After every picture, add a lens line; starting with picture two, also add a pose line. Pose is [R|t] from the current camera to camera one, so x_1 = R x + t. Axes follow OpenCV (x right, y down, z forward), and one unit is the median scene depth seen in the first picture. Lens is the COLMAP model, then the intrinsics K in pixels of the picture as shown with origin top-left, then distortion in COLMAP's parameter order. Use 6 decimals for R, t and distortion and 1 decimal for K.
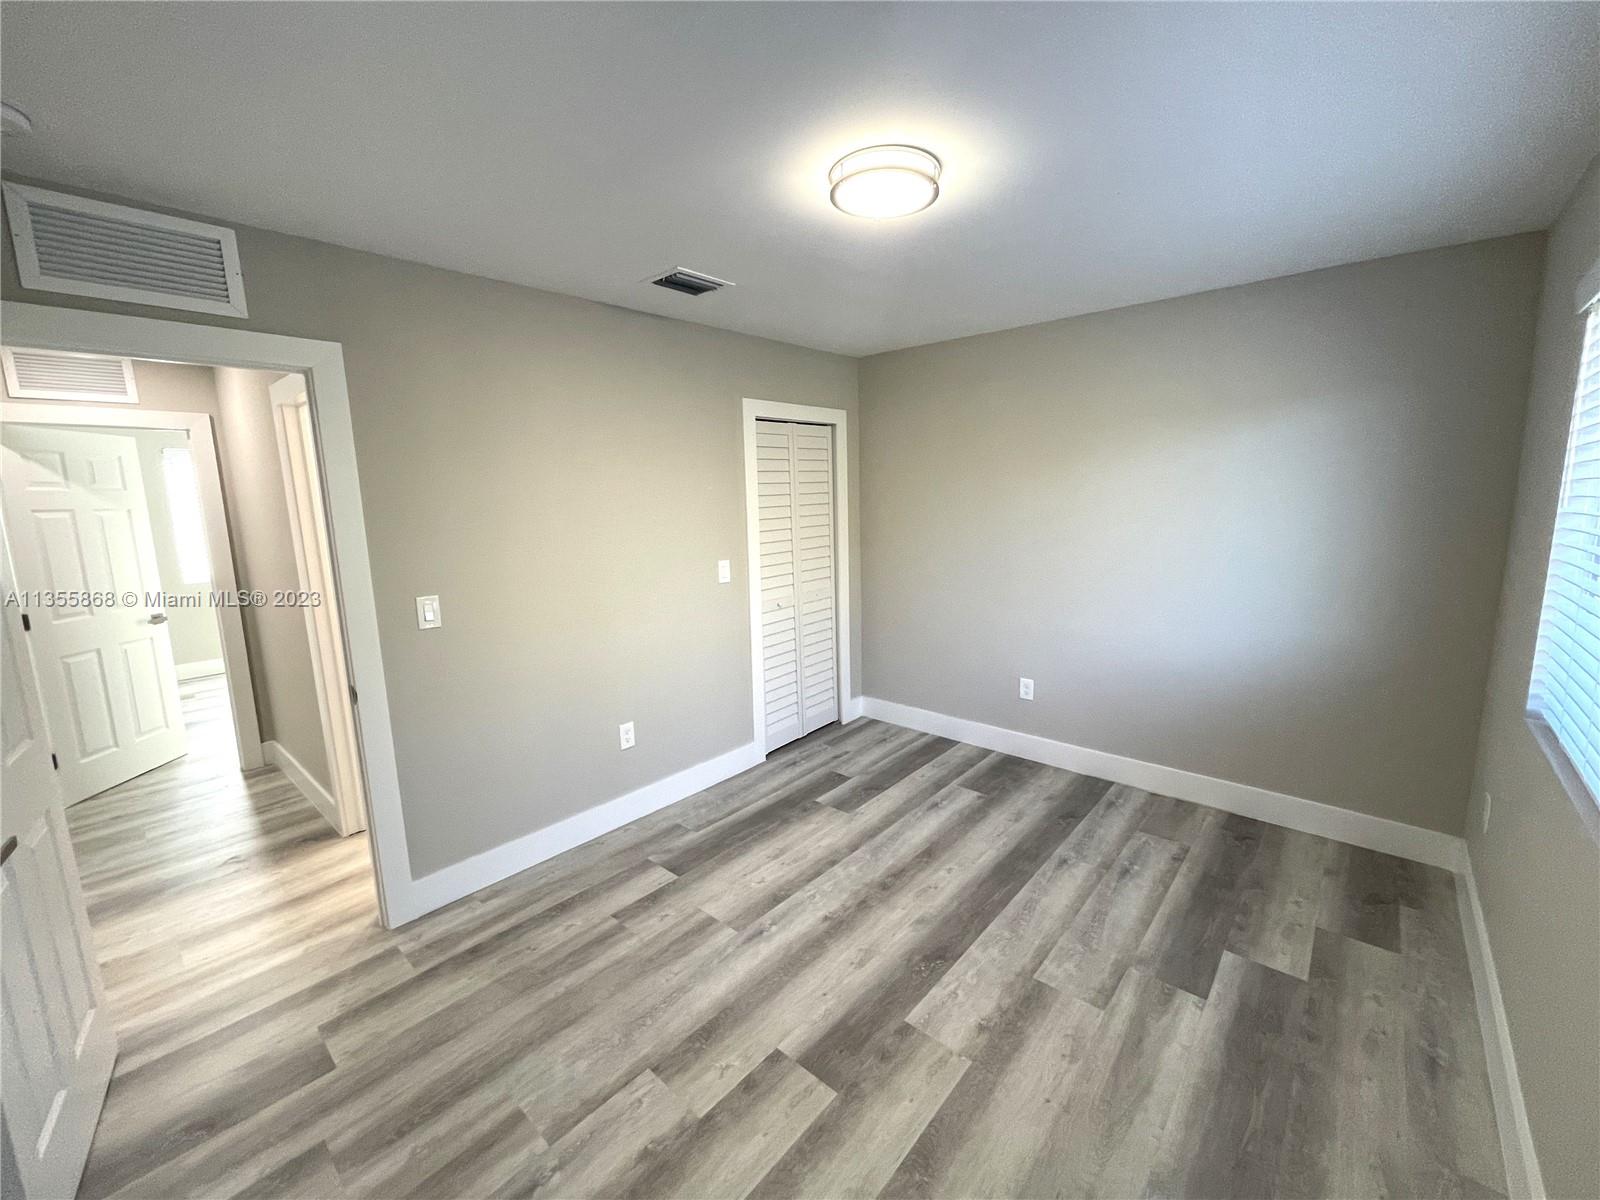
lens RADIAL K [[649.1, 0, 799.4], [0, 649.1, 600.7], [0, 0, 1]] dist [-0.003487, 0.001873]
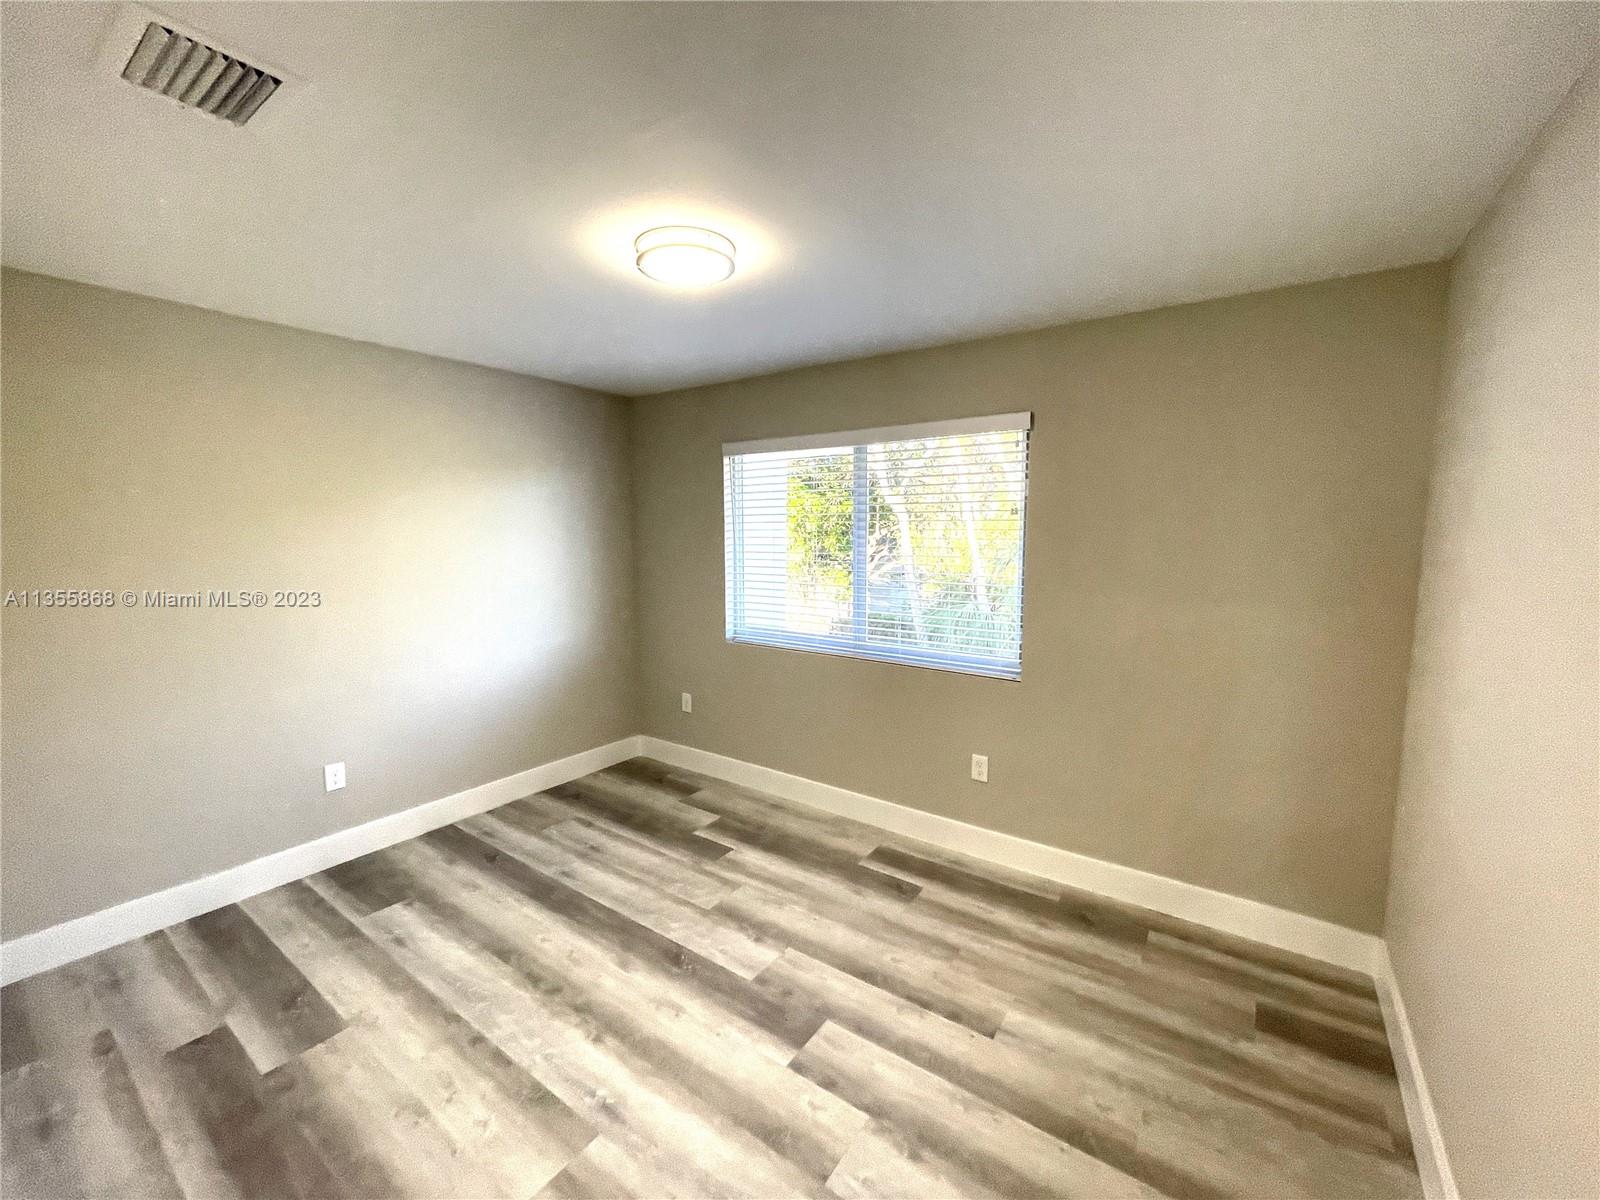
lens RADIAL K [[649.1, 0, 799.6], [0, 649.1, 605.3], [0, 0, 1]] dist [-0.003487, 0.001873]
pose [[-0.103313, -0.101533, 0.989453, -0.694334], [0.168275, 0.978653, 0.117994, -0.102158], [-0.980311, 0.178690, -0.084022, 0.662059]]
